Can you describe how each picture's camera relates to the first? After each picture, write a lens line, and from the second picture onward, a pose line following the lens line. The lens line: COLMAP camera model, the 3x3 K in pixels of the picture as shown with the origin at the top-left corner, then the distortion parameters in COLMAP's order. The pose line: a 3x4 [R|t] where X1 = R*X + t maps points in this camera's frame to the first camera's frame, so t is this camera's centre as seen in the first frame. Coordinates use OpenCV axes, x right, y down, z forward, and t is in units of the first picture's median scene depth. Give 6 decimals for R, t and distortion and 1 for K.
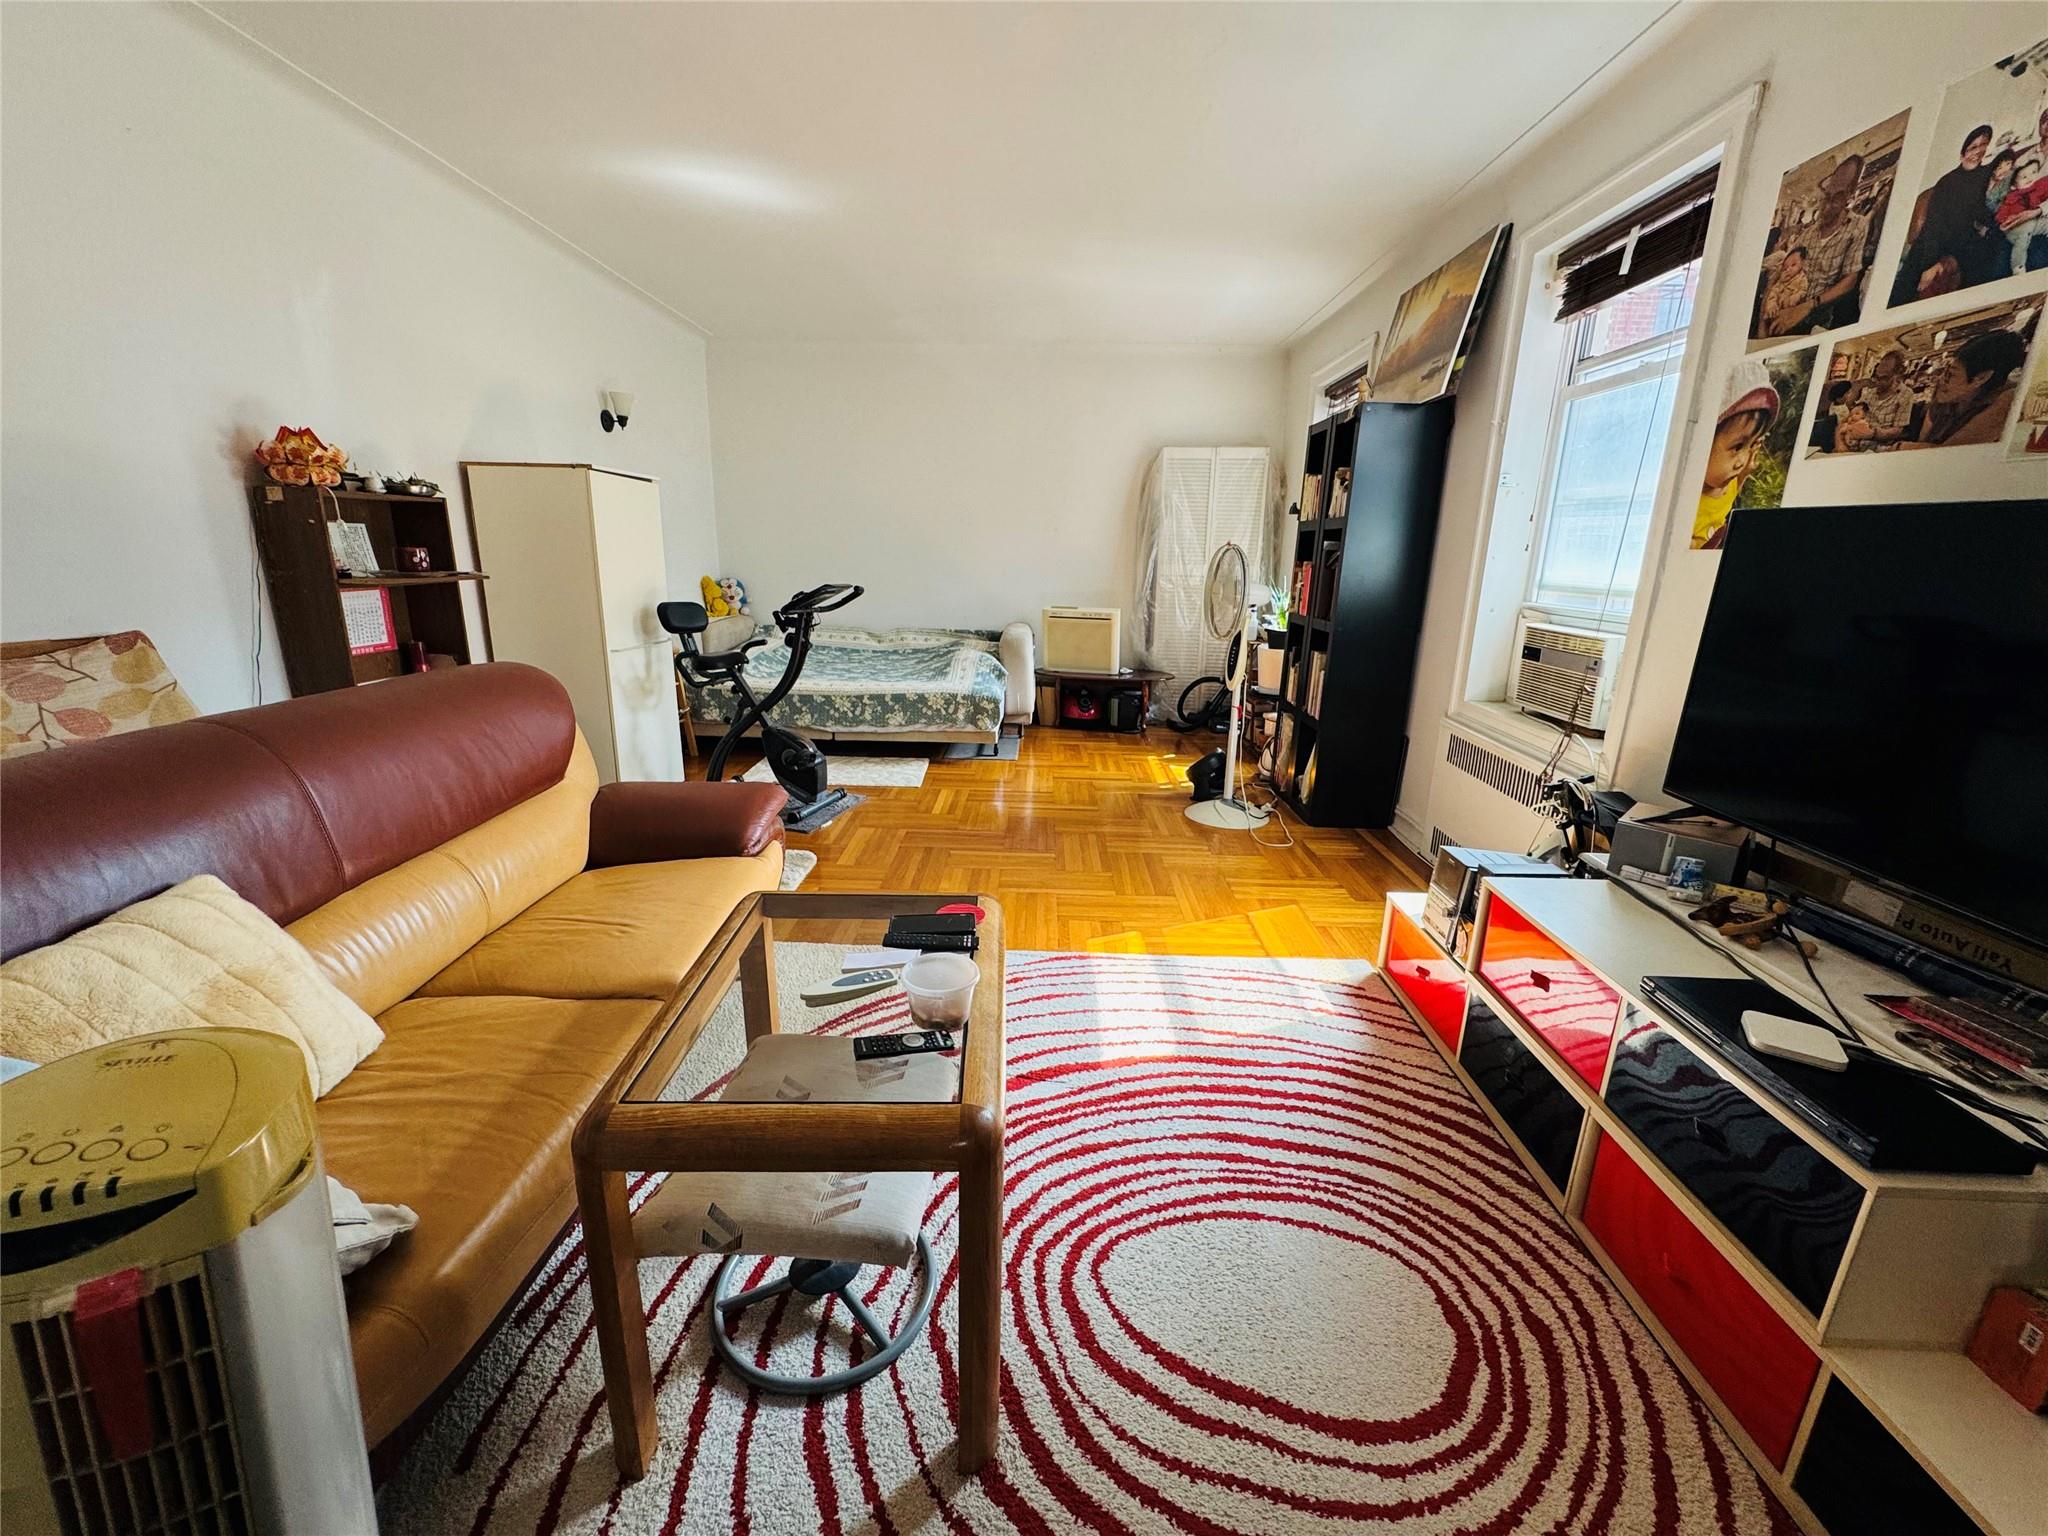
lens RADIAL K [[815.5, 0, 1024.0], [0, 815.5, 768.0], [0, 0, 1]] dist [-0.002638, -0.000014]
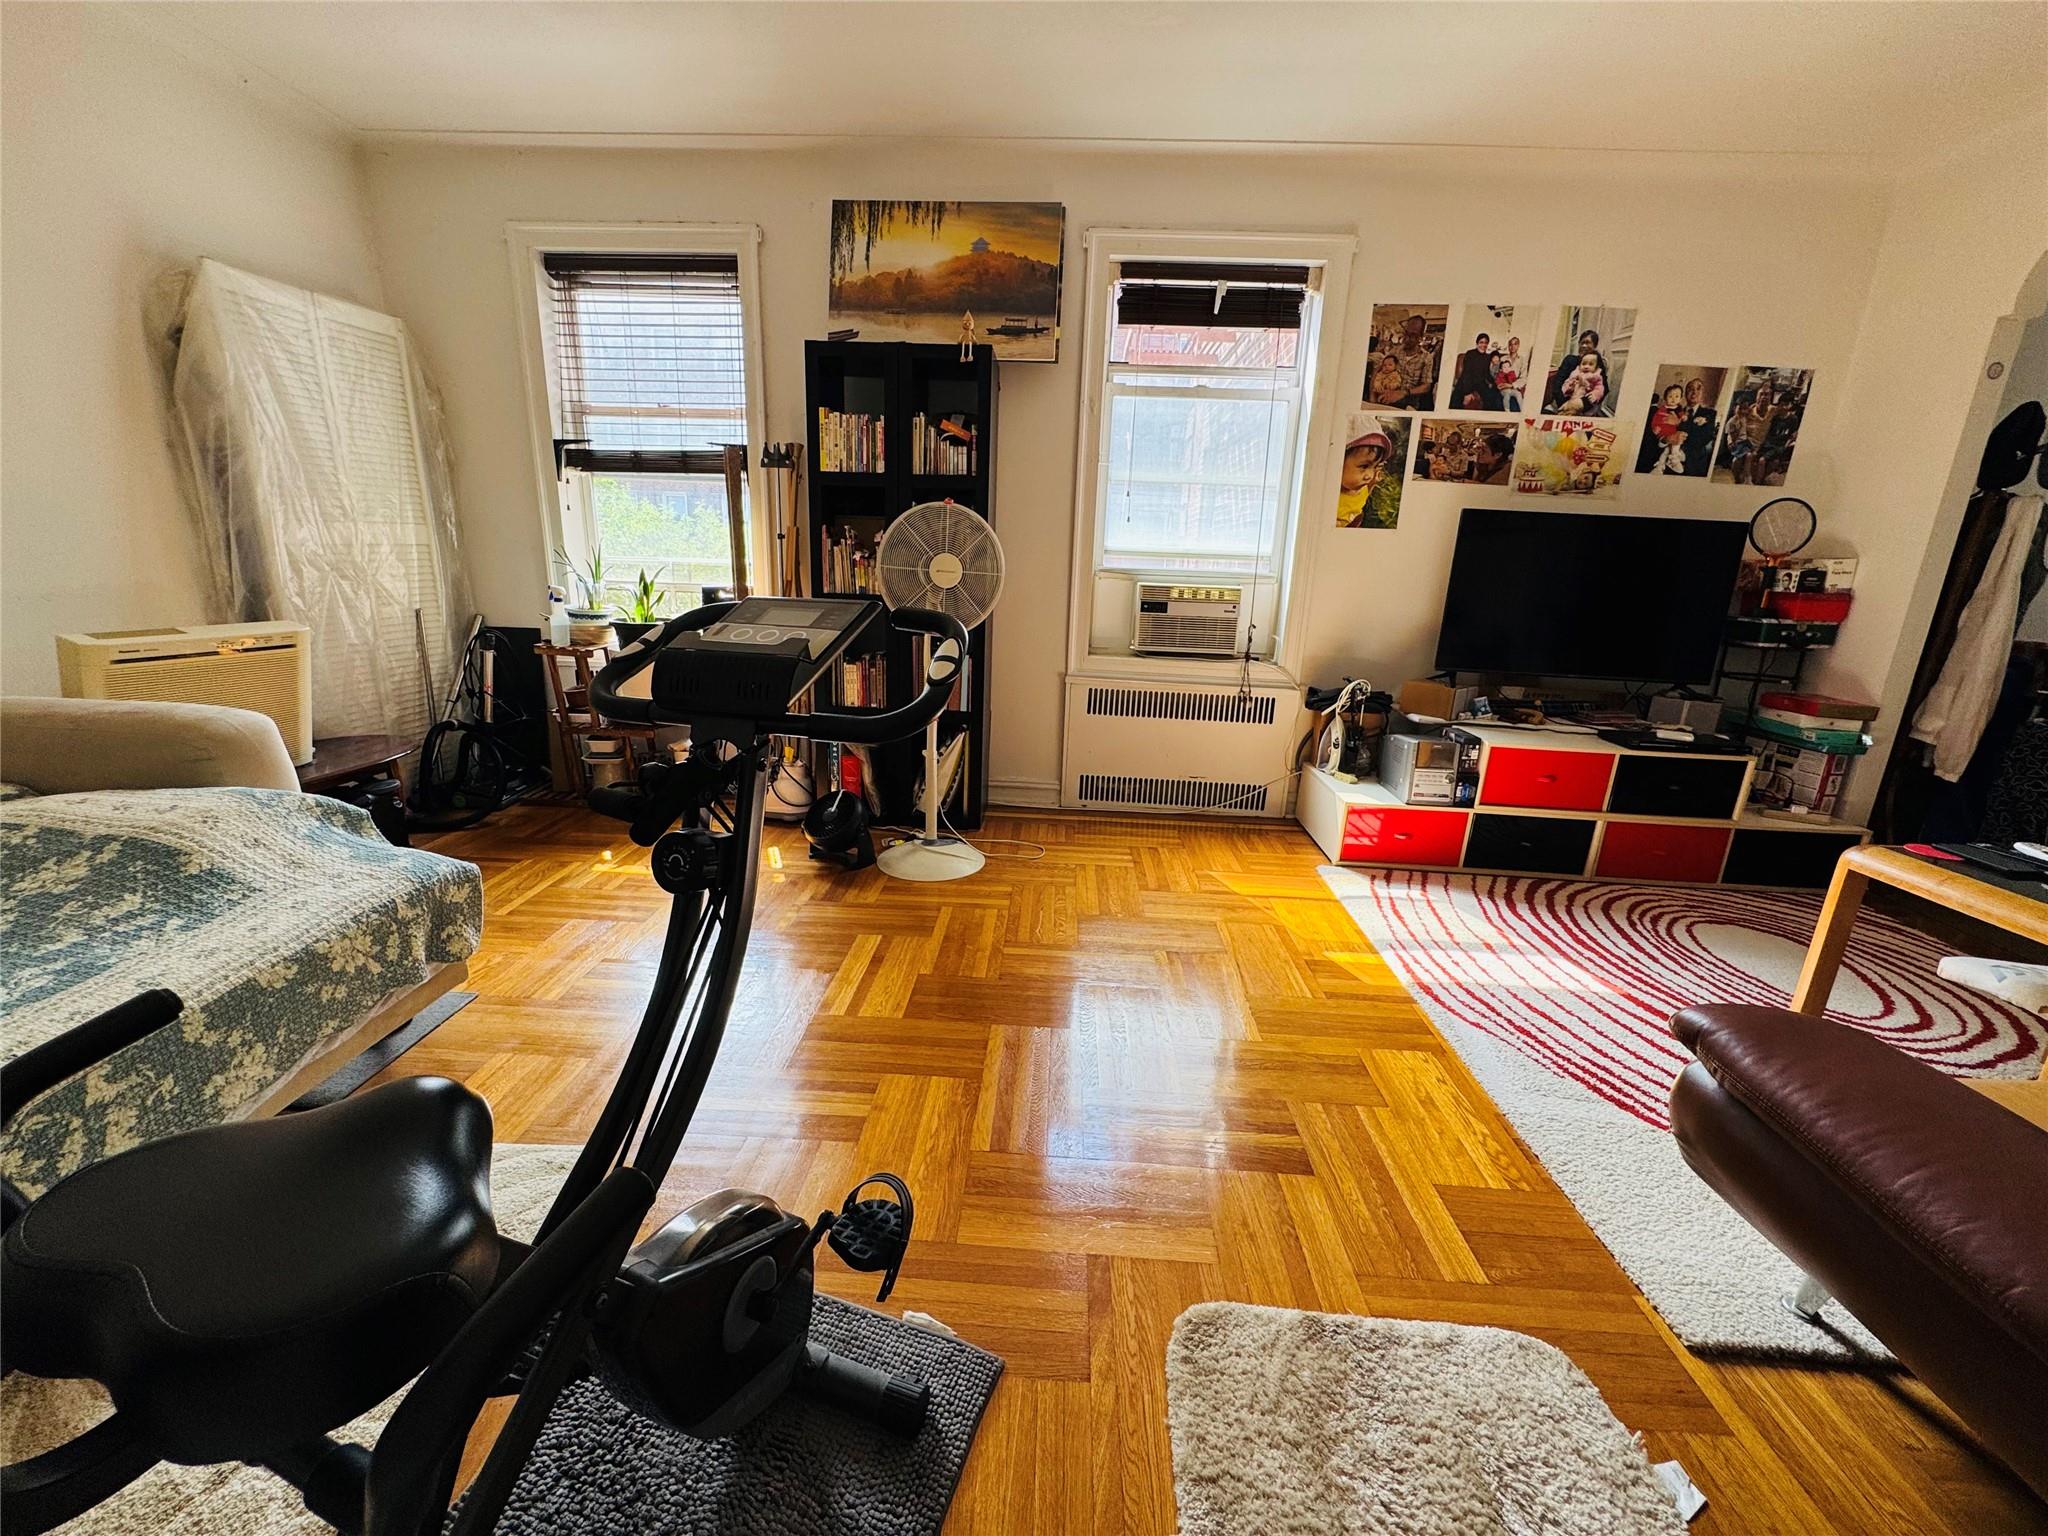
lens RADIAL K [[815.5, 0, 1024.0], [0, 815.5, 768.0], [0, 0, 1]] dist [-0.002638, -0.000014]
pose [[0.031488, -0.275996, 0.960643, -1.004932], [0.228804, 0.937588, 0.261873, -0.445053], [-0.972963, 0.211553, 0.092672, 1.790180]]
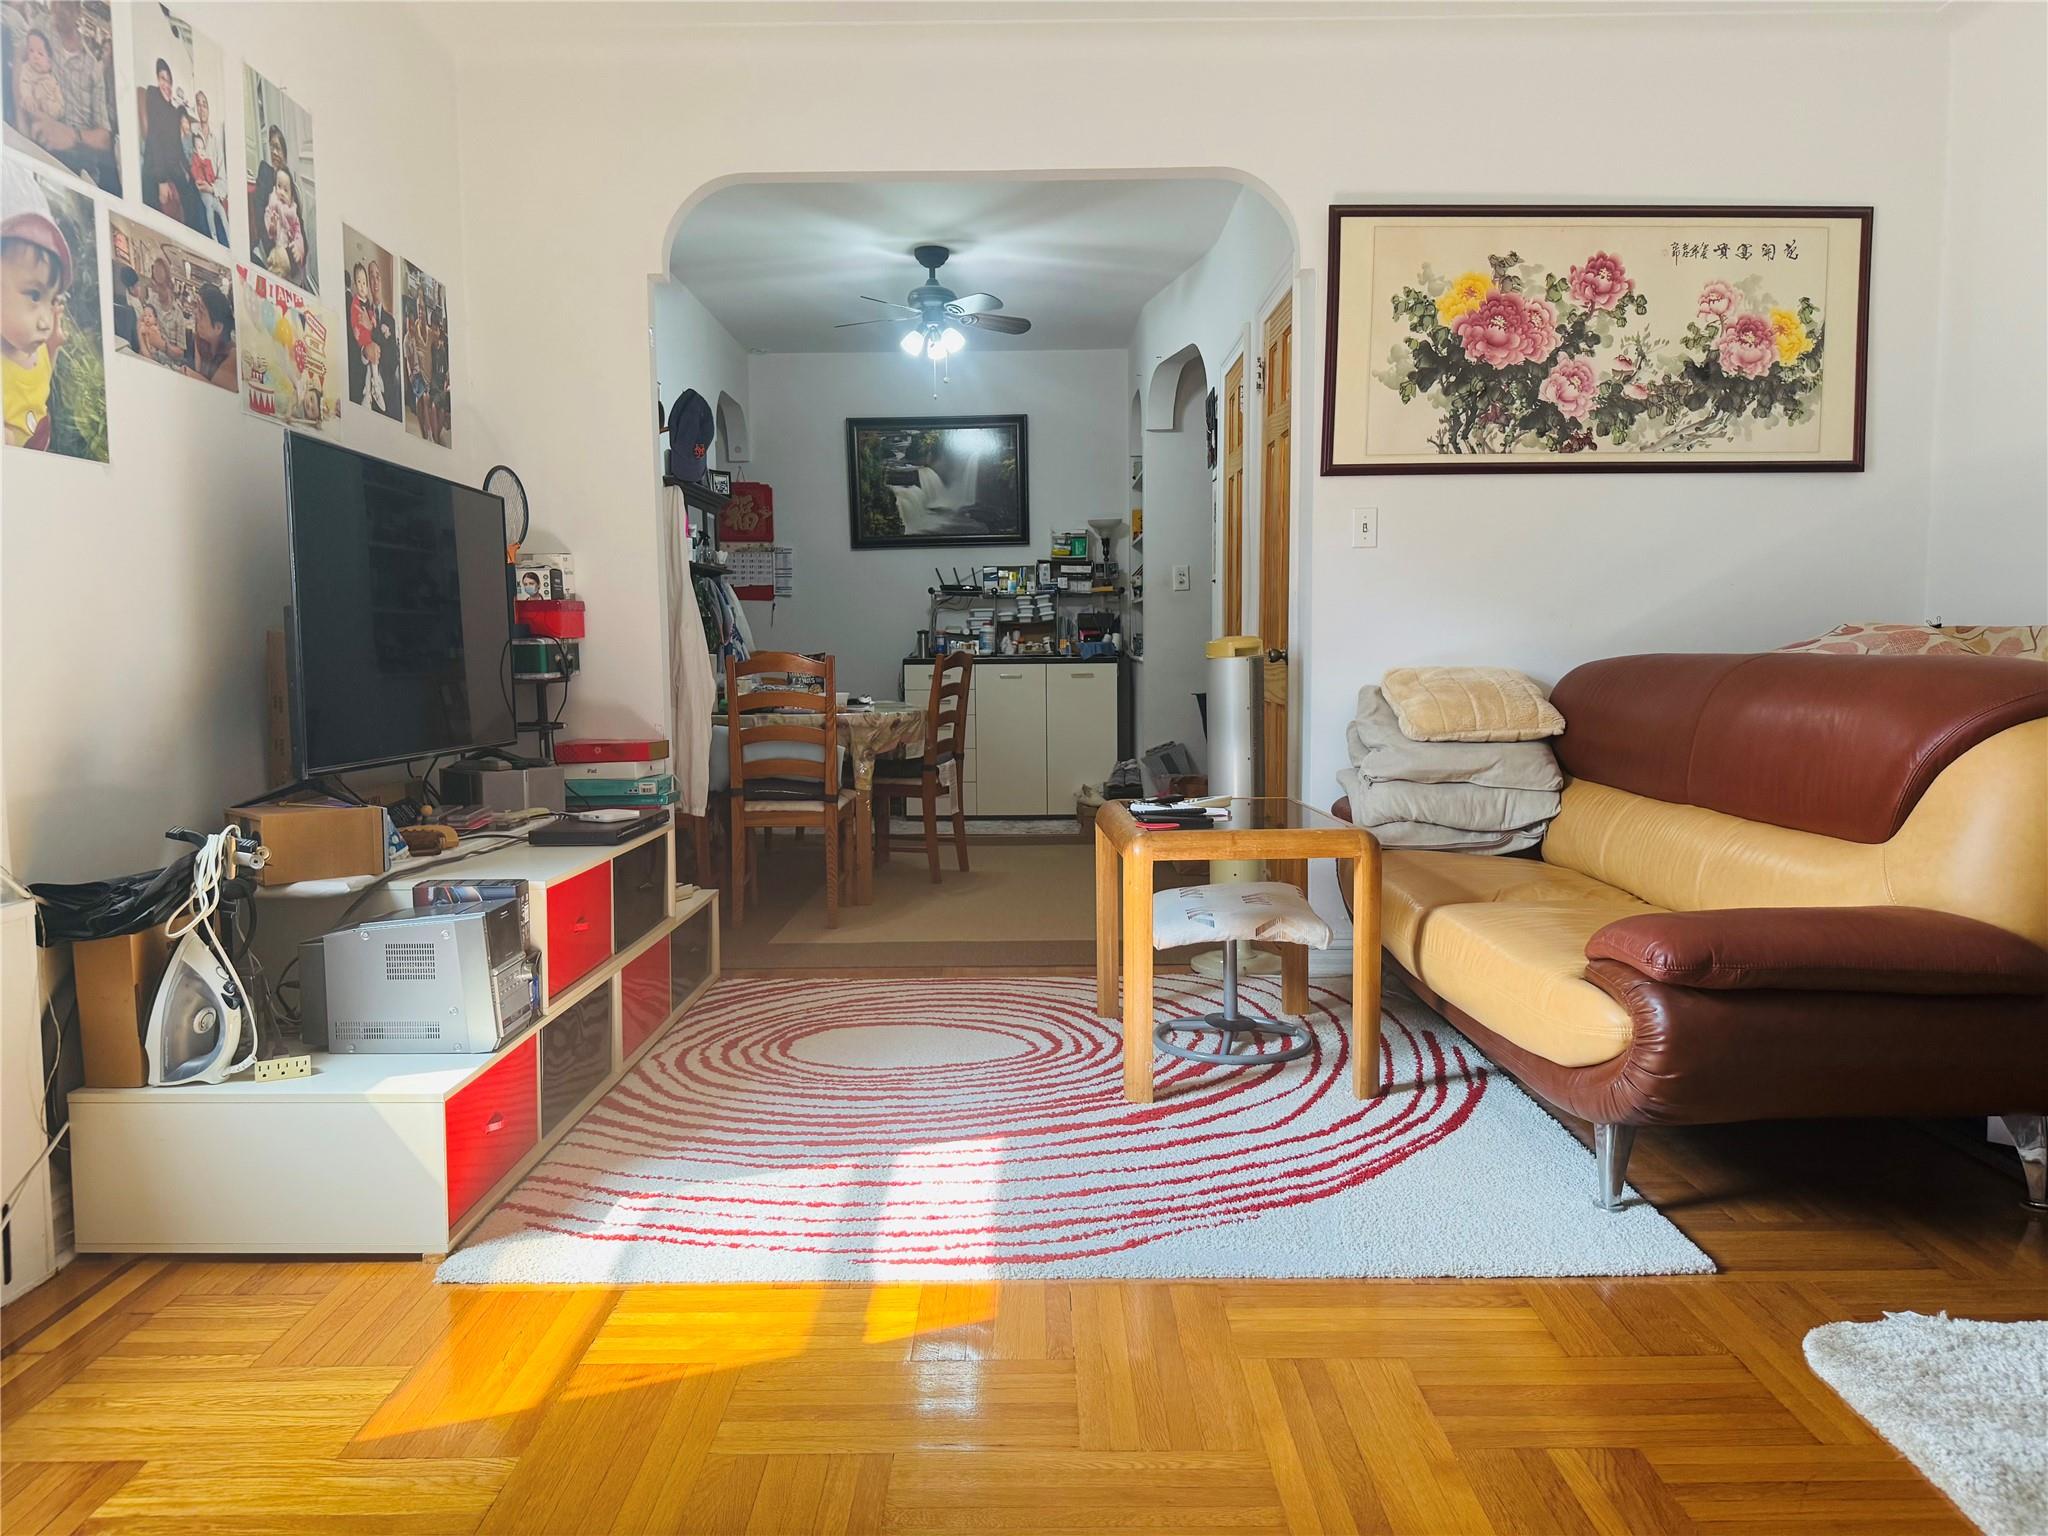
lens RADIAL K [[1428.8, 0, 1024.0], [0, 1428.8, 768.0], [0, 0, 1]] dist [0.038861, -0.044318]
pose [[-0.999691, -0.008426, -0.023385, 0.131194], [-0.016009, 0.937936, 0.346440, -0.485727], [0.019015, 0.346707, -0.937781, 2.379826]]
